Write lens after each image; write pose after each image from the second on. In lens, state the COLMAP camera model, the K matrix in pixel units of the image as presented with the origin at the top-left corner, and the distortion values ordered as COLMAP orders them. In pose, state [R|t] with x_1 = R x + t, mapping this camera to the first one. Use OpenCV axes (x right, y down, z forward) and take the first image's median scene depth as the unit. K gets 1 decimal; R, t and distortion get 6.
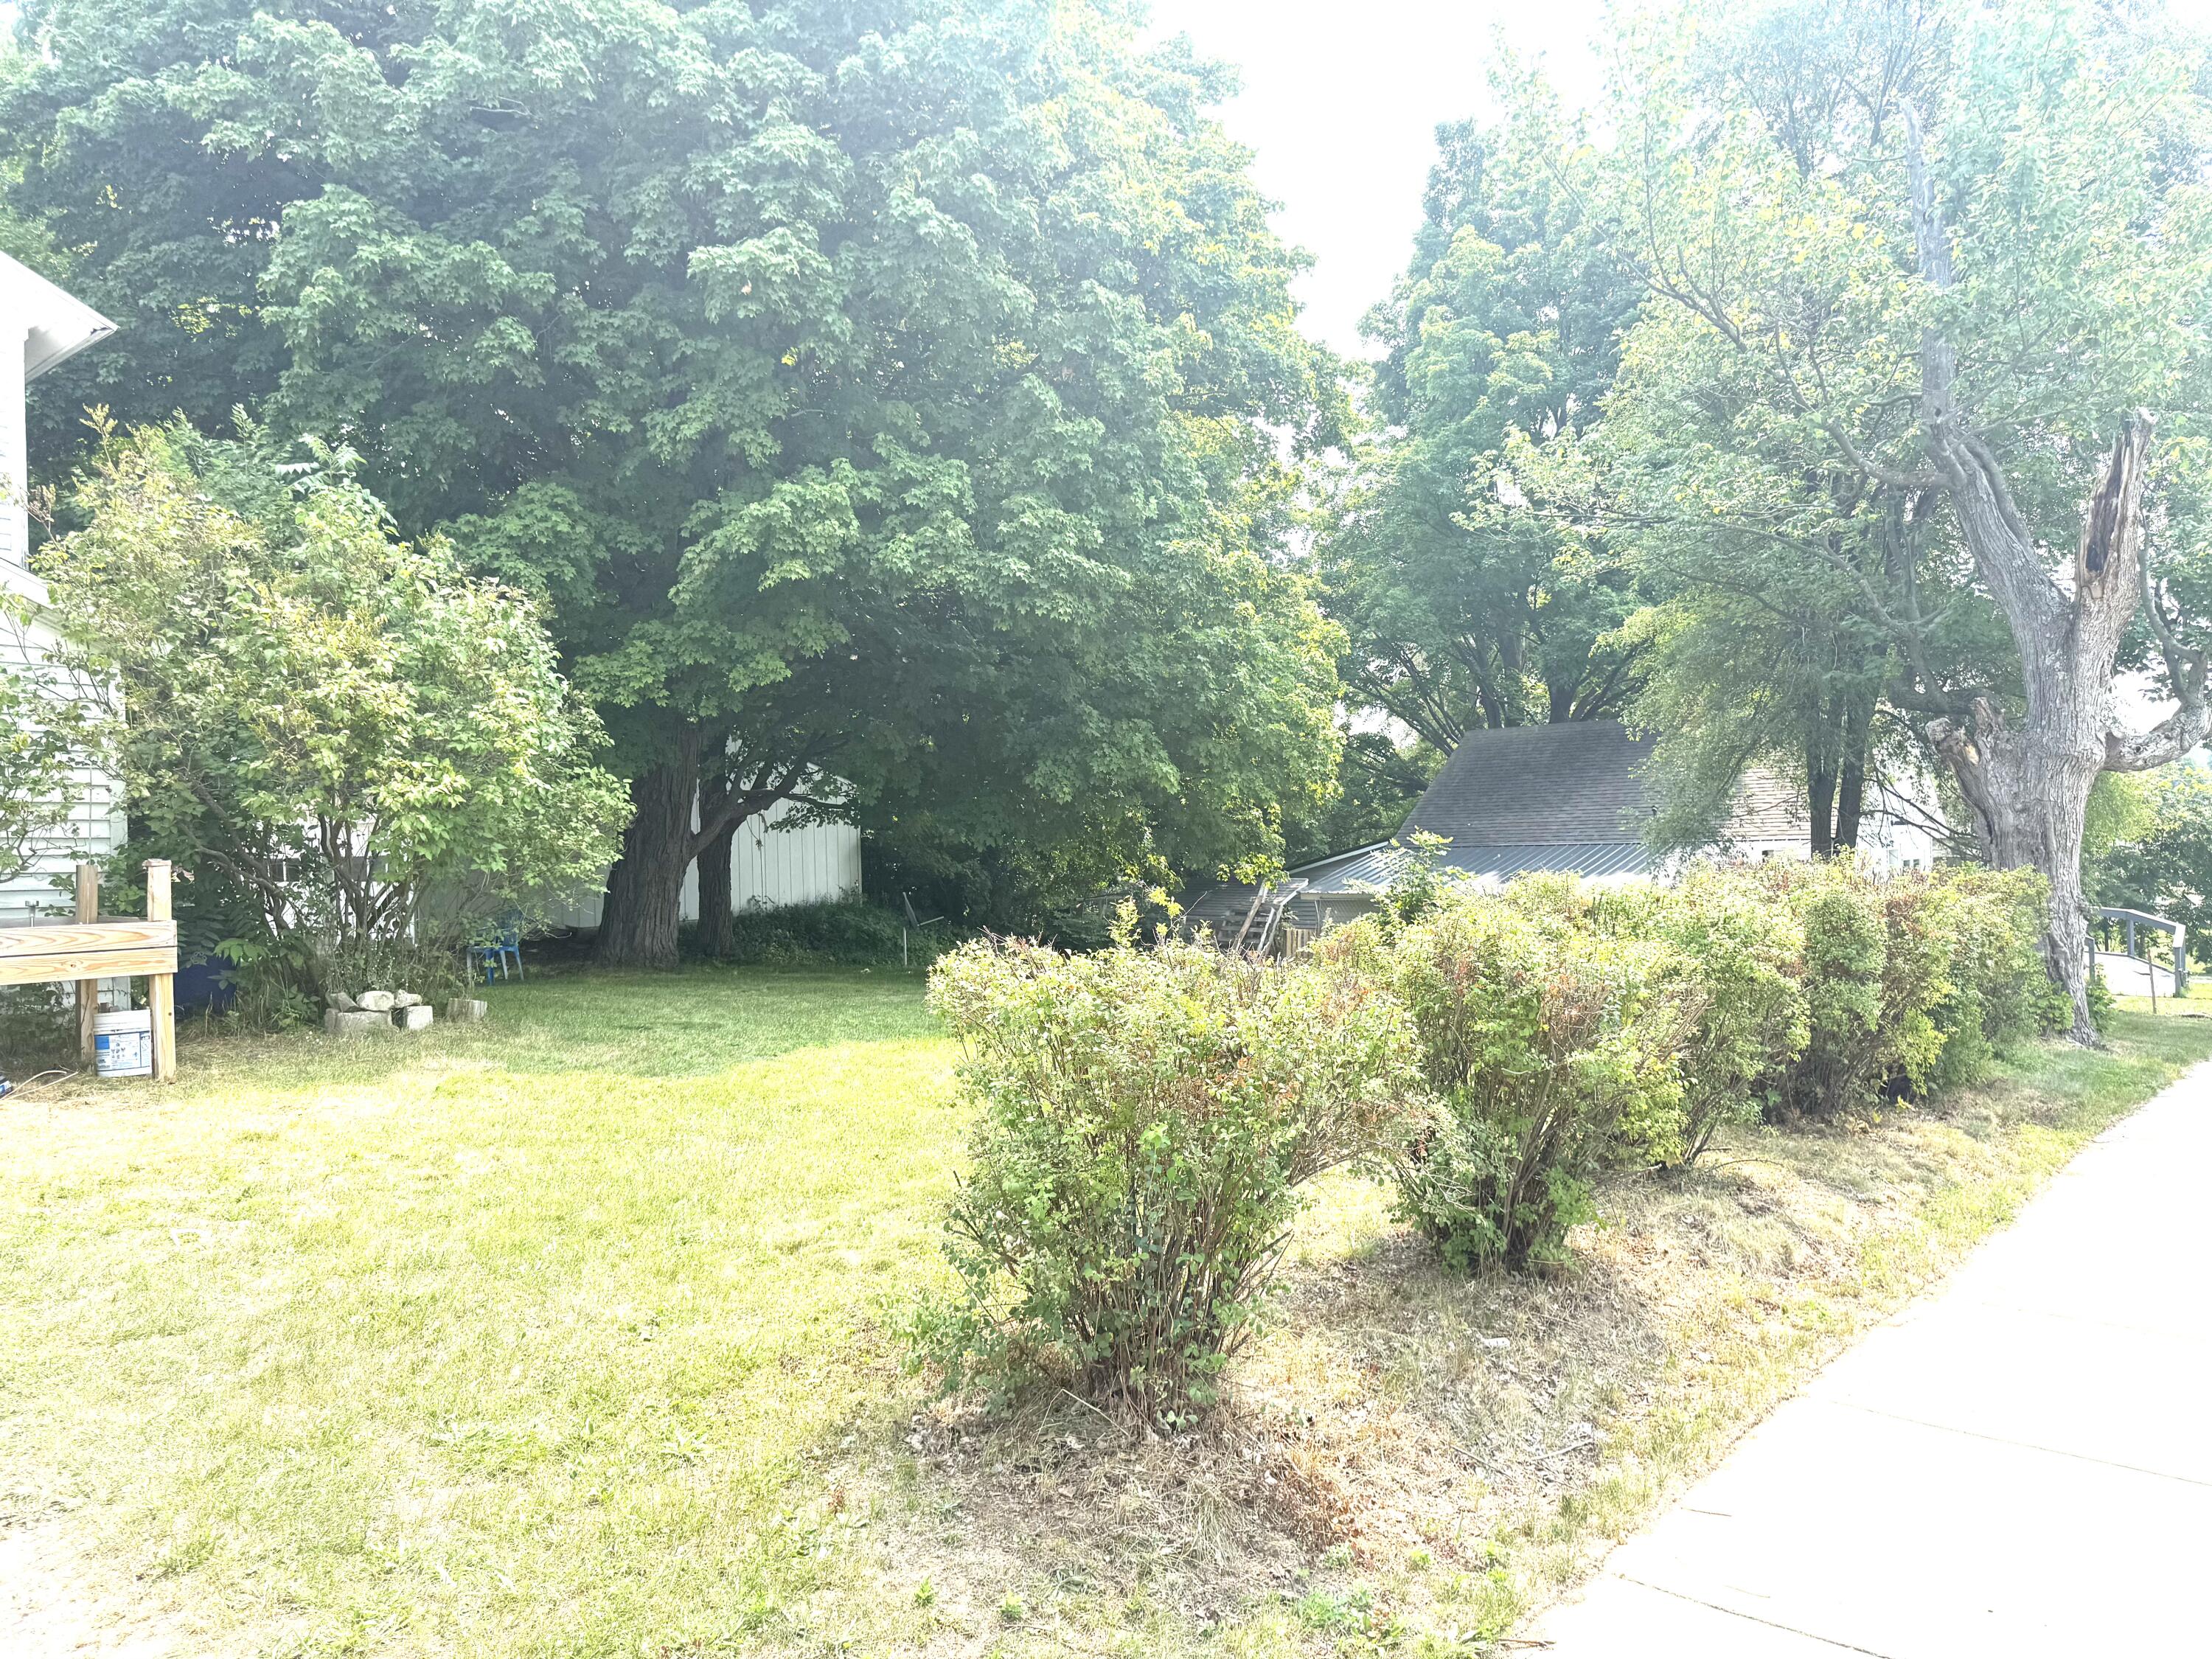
lens RADIAL K [[1543.3, 0, 1106.7], [0, 1543.3, 845.8], [0, 0, 1]] dist [0.070490, -0.085840]
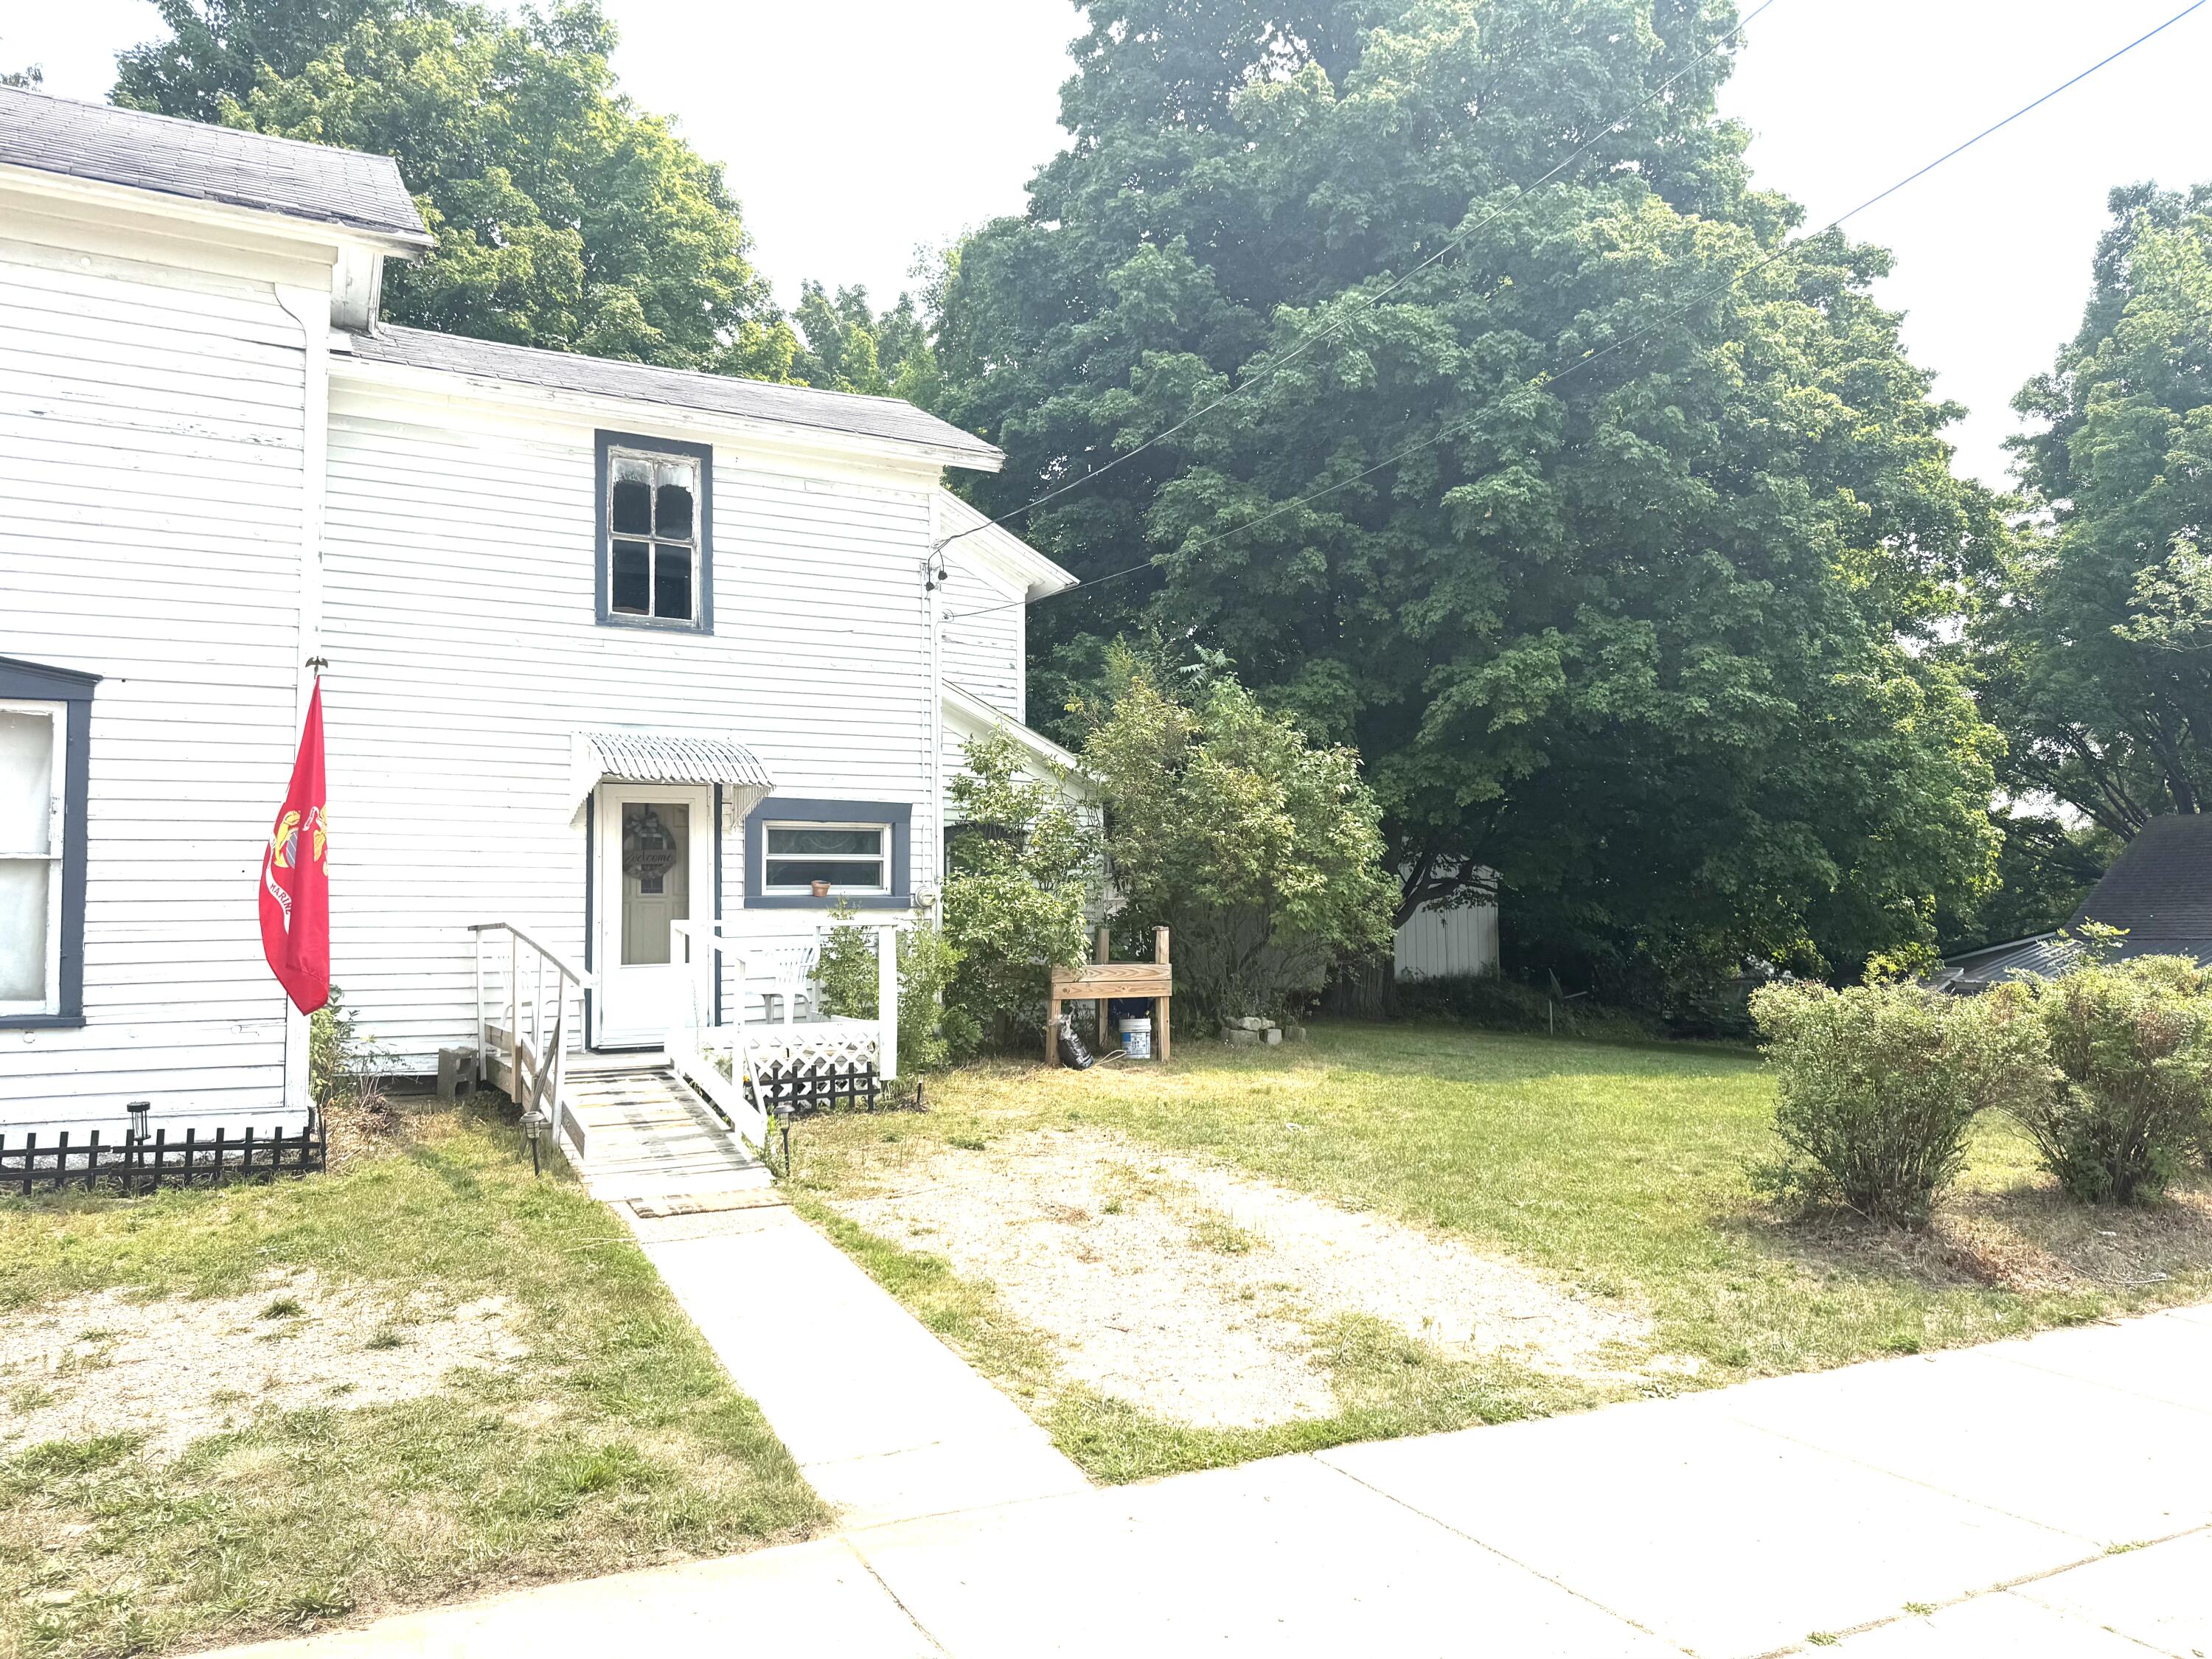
lens RADIAL K [[1543.3, 0, 1106.7], [0, 1543.3, 845.8], [0, 0, 1]] dist [0.070490, -0.085840]
pose [[0.932750, -0.001470, -0.360520, -0.050445], [-0.016806, 0.998727, -0.047553, 0.000390], [0.360131, 0.050414, 0.931538, -0.337340]]
